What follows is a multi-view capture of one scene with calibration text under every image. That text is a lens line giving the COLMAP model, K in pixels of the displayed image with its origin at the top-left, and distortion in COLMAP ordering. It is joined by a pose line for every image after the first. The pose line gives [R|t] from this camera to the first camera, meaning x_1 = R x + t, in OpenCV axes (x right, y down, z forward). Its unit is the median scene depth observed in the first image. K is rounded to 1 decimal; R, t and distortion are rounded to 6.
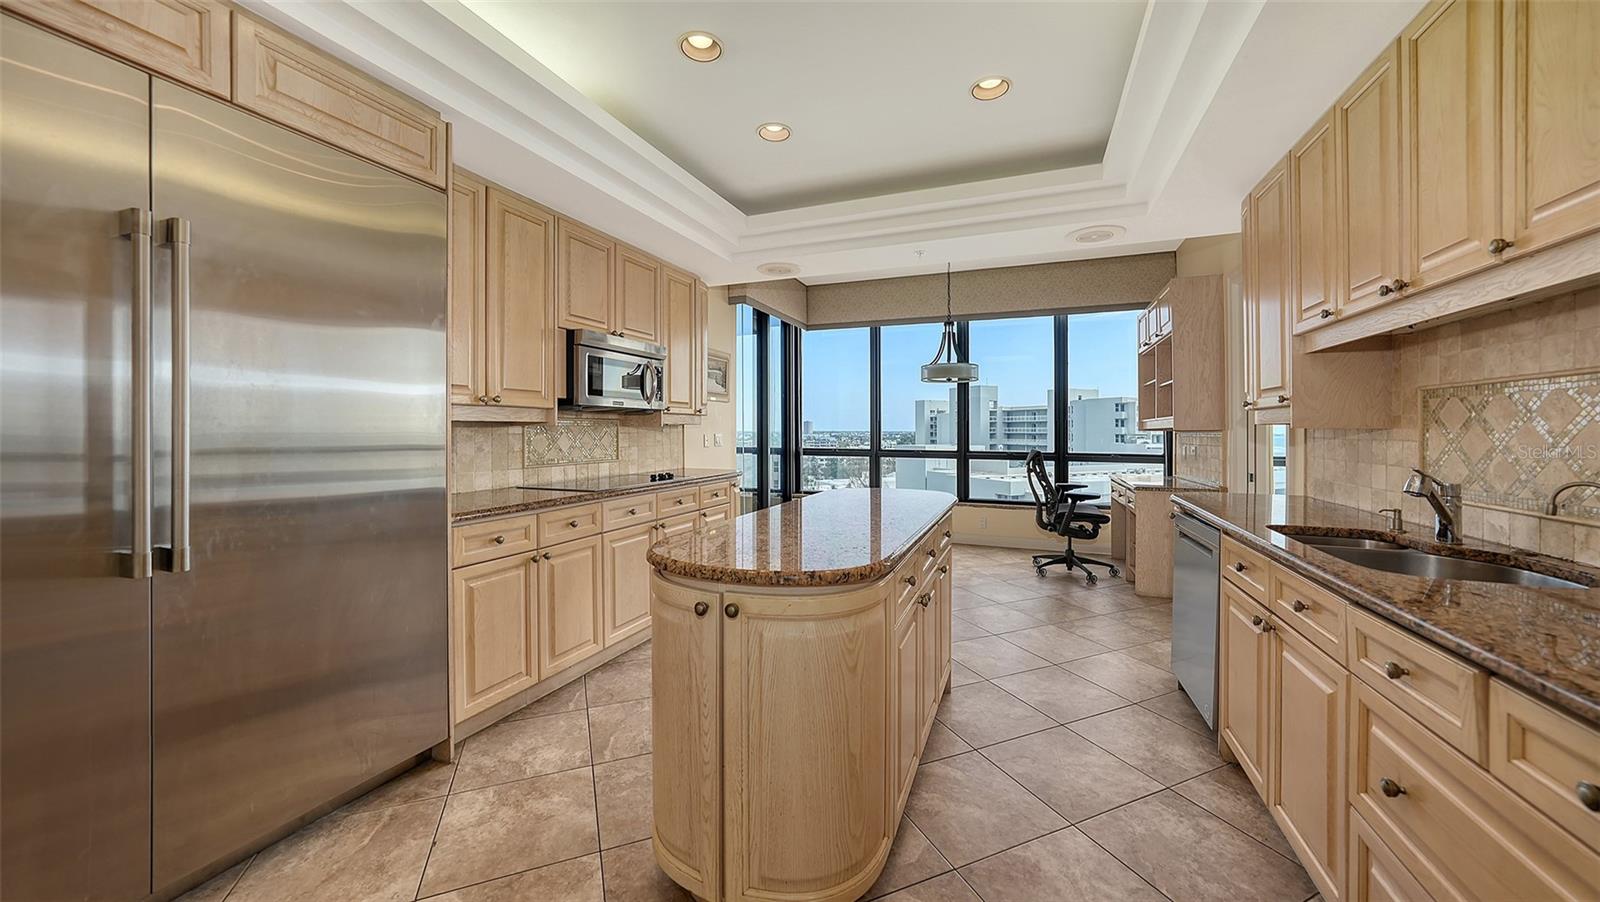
lens RADIAL K [[557.8, 0, 805.5], [0, 557.8, 437.1], [0, 0, 1]] dist [0.001014, 0.000043]
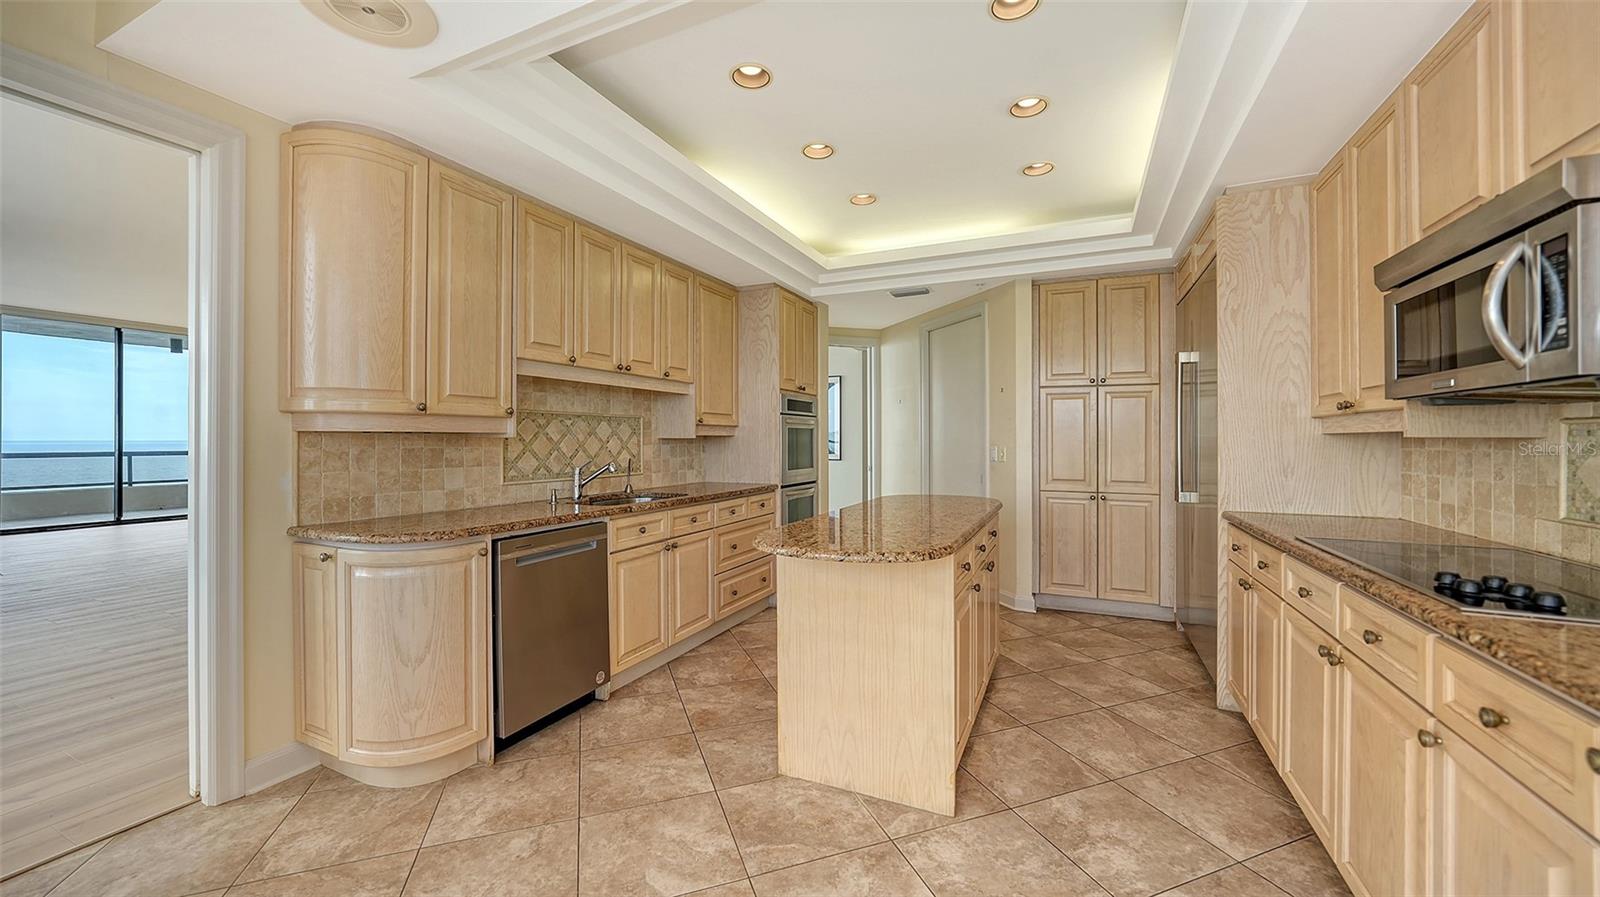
lens RADIAL K [[600.1, 0, 799.7], [0, 600.1, 435.9], [0, 0, 1]] dist [0.002498, 0.000239]
pose [[-0.998465, -0.010956, 0.054283, 0.122037], [-0.010494, 0.999906, 0.008782, -0.019514], [-0.054374, 0.008198, -0.998487, 1.188878]]
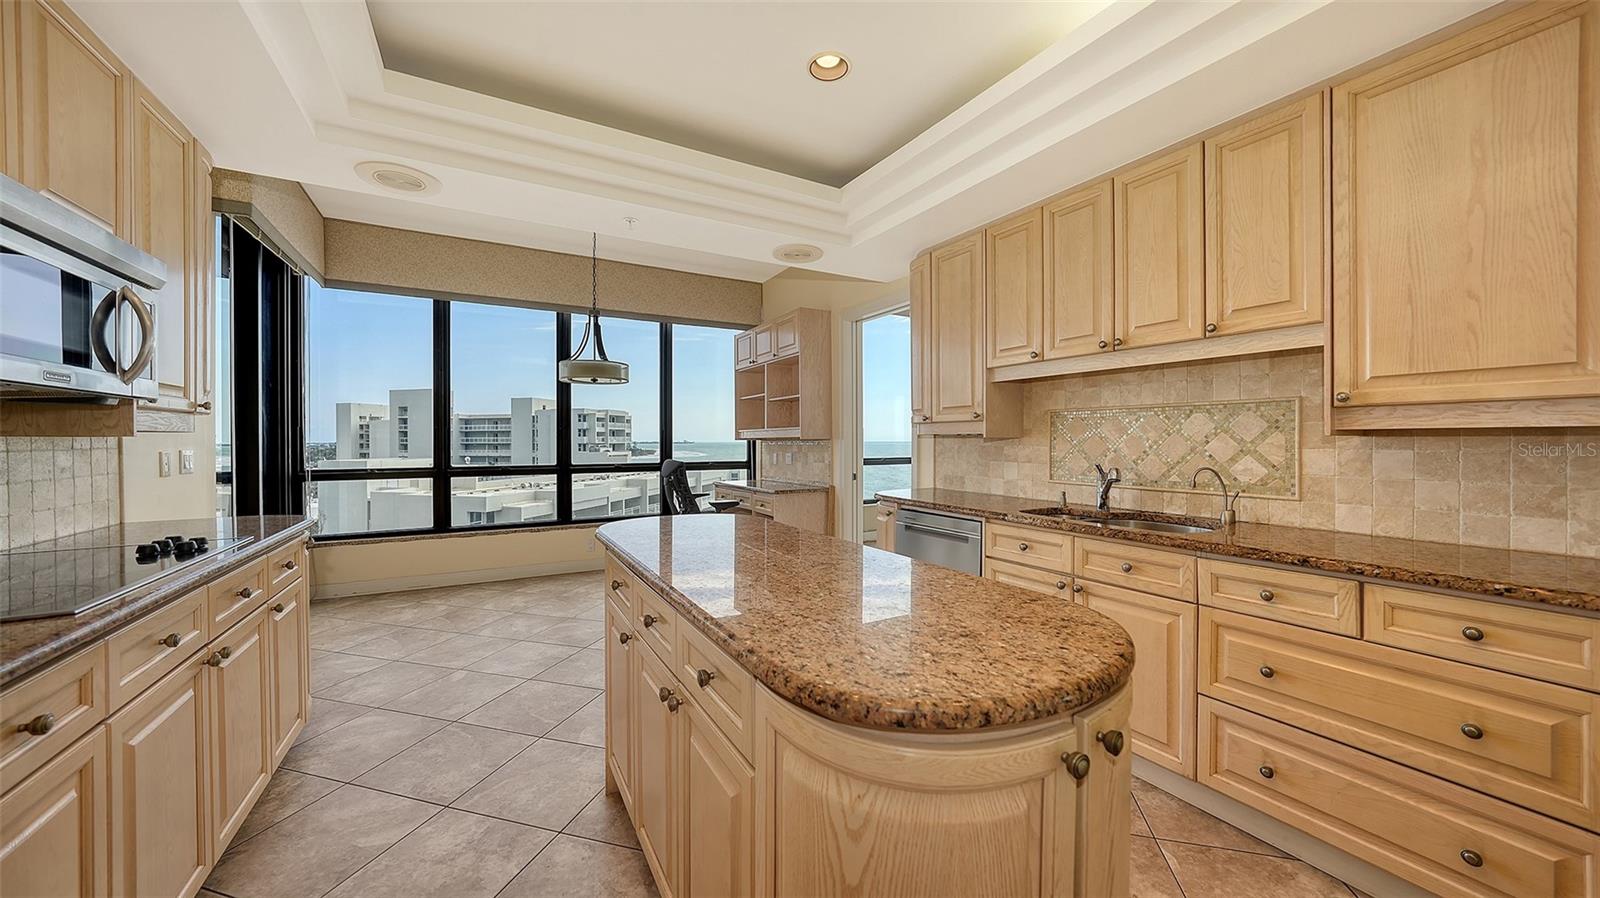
lens RADIAL K [[566.7, 0, 797.9], [0, 566.7, 442.9], [0, 0, 1]] dist [-0.014278, 0.003297]
pose [[0.630359, -0.009185, 0.776249, -0.246662], [0.014608, 0.999893, -0.000032, -0.004904], [-0.776166, 0.011360, 0.630426, 0.266156]]
